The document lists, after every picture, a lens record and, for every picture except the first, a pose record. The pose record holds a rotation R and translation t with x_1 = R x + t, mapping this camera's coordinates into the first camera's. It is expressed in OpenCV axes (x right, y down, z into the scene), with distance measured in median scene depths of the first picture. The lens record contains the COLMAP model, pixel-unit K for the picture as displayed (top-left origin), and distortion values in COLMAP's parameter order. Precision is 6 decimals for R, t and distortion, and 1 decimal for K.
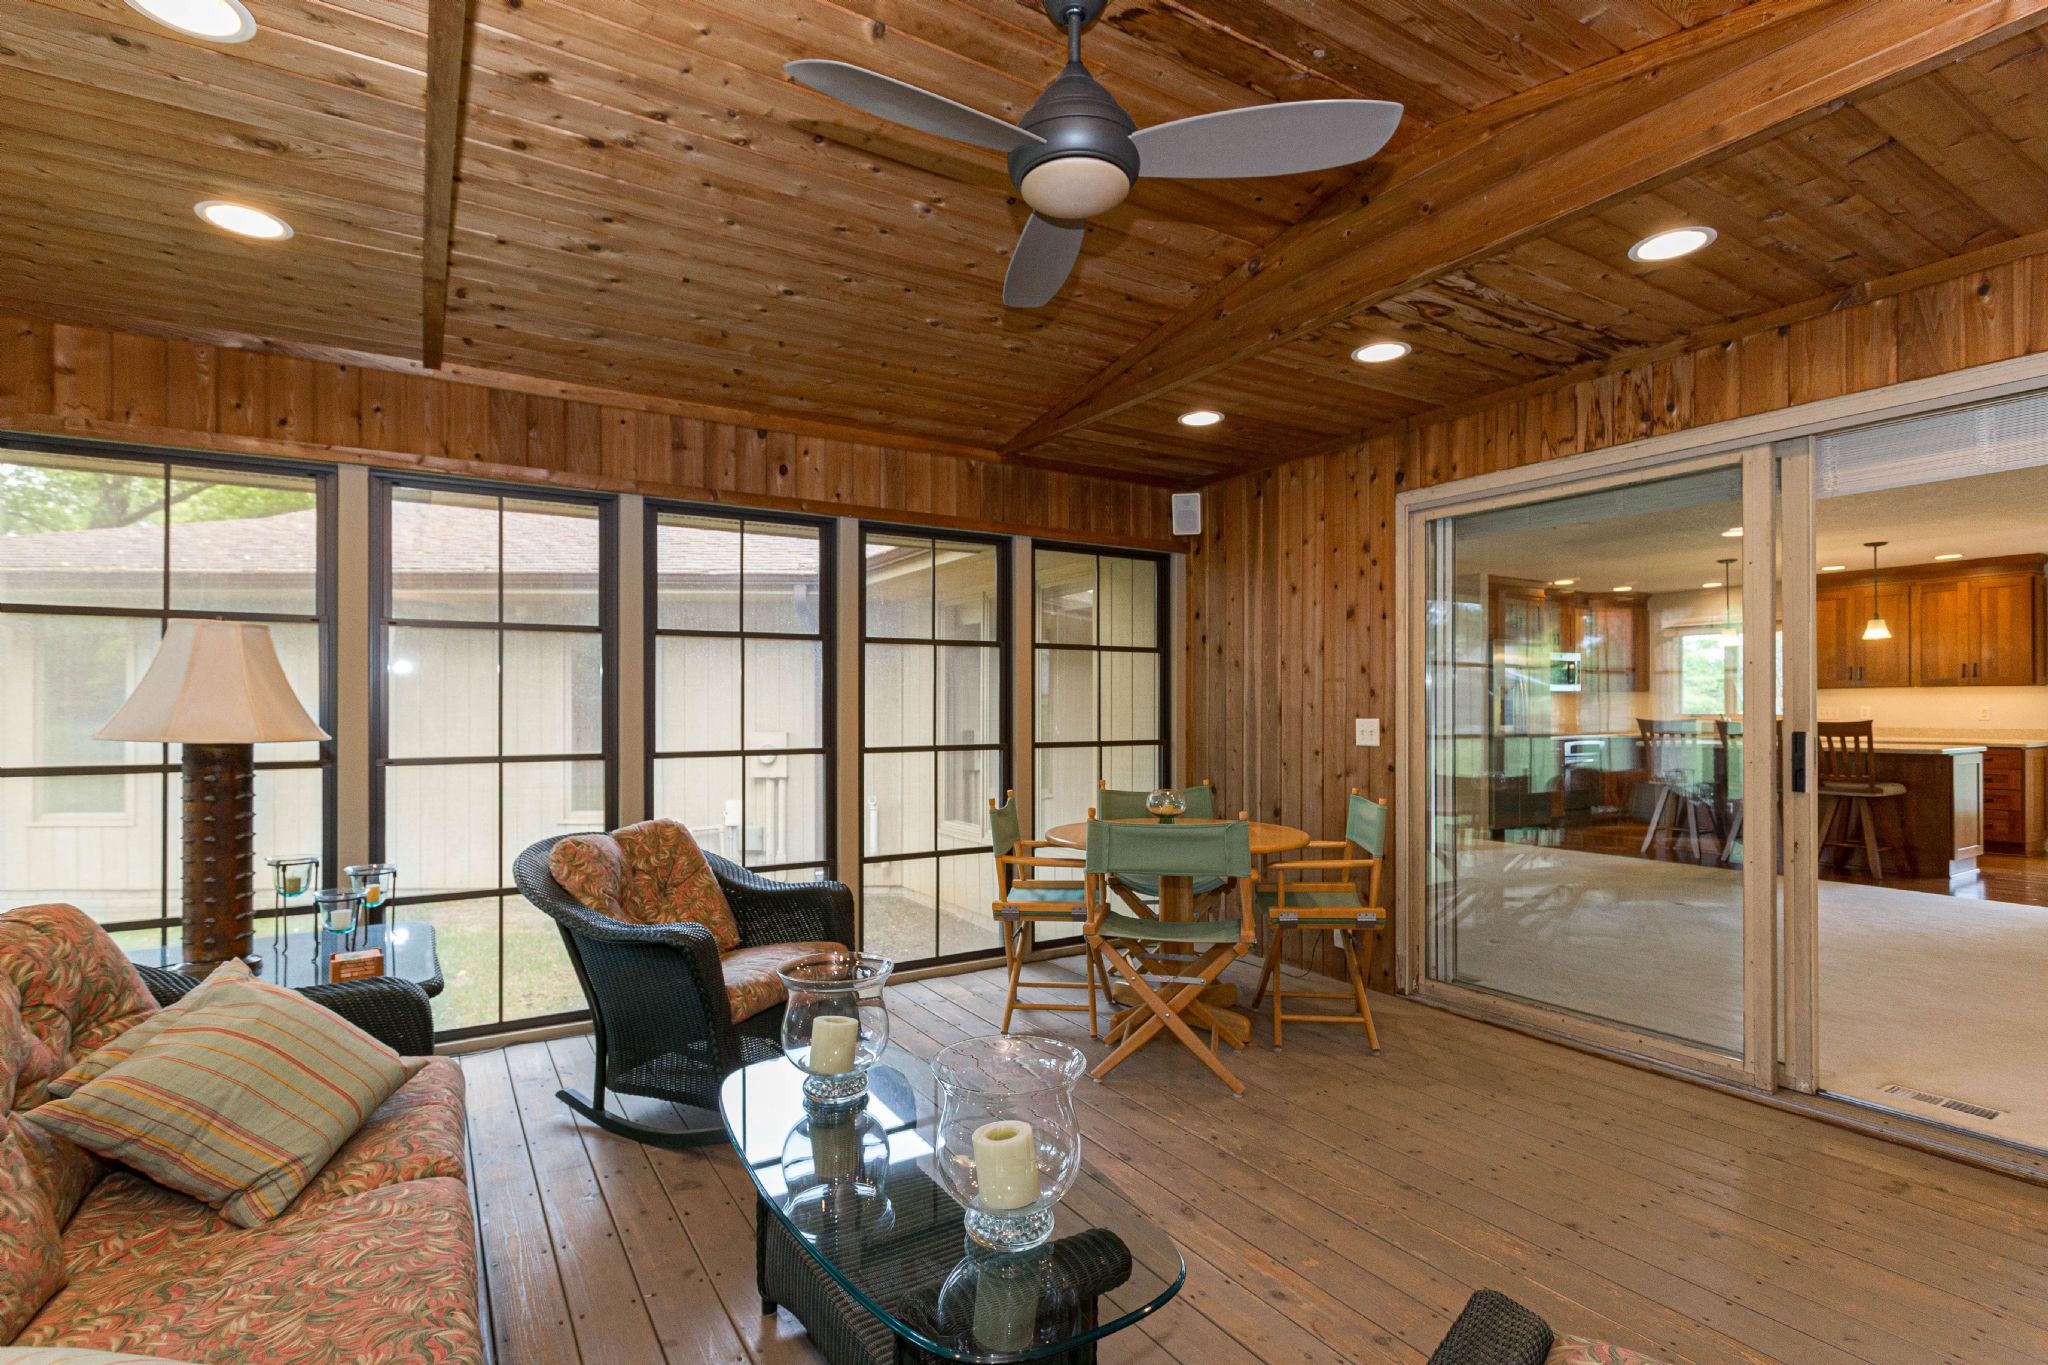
lens RADIAL K [[987.7, 0, 1020.1], [0, 987.7, 707.1], [0, 0, 1]] dist [0.003161, 0.000573]
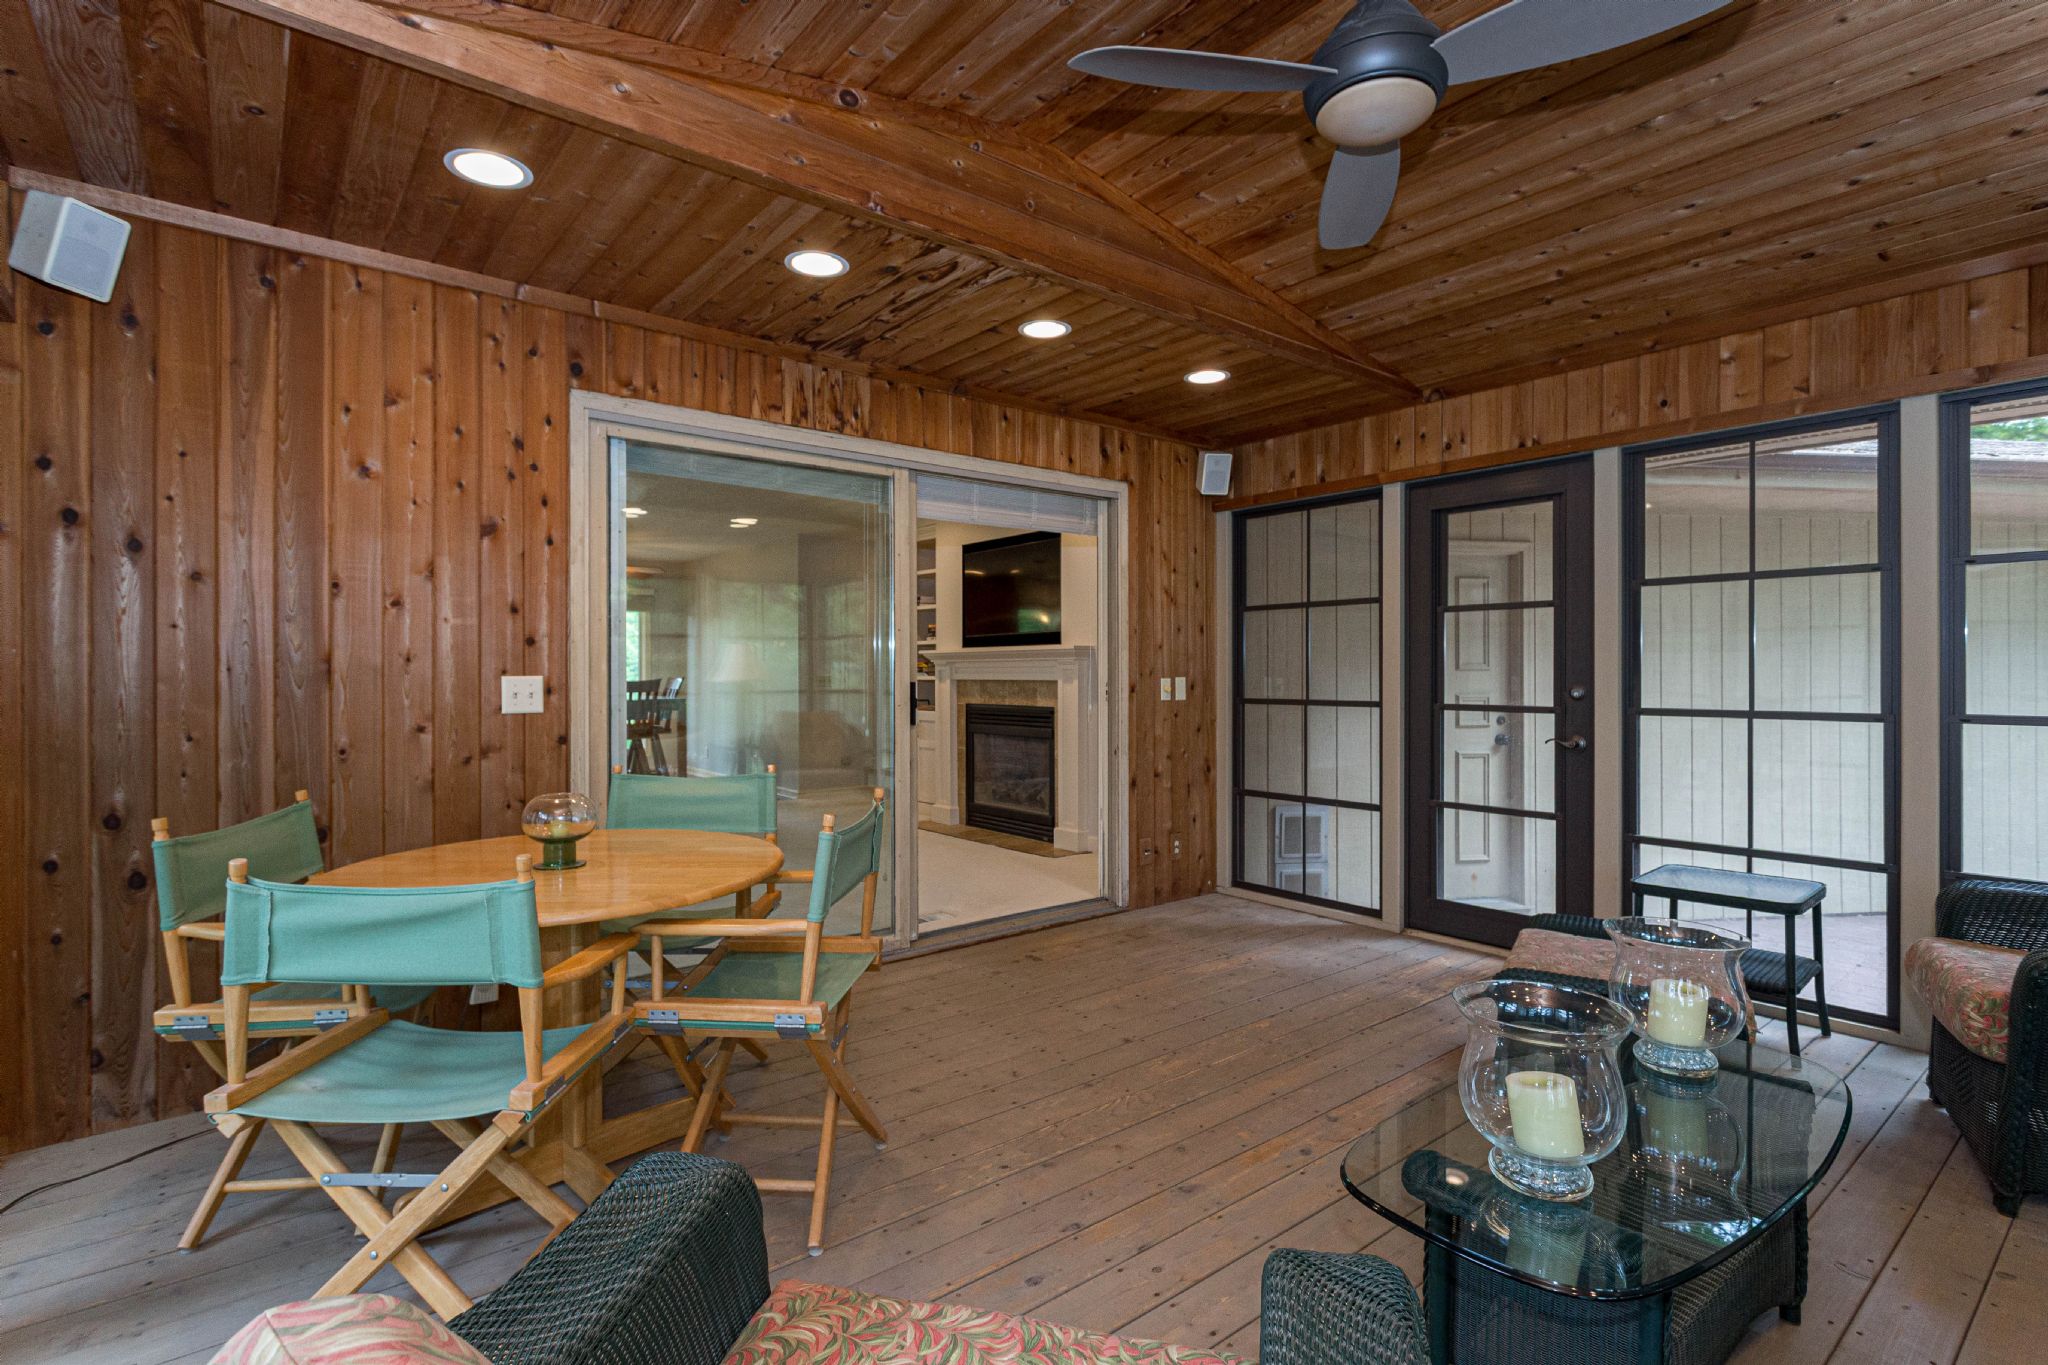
lens RADIAL K [[980.2, 0, 1027.9], [0, 980.2, 665.2], [0, 0, 1]] dist [0.000247, -0.000006]
pose [[-0.124612, 0.006087, 0.992187, -0.451855], [-0.001145, 0.999980, -0.006279, 0.008447], [-0.992205, -0.001919, -0.124603, 0.765362]]
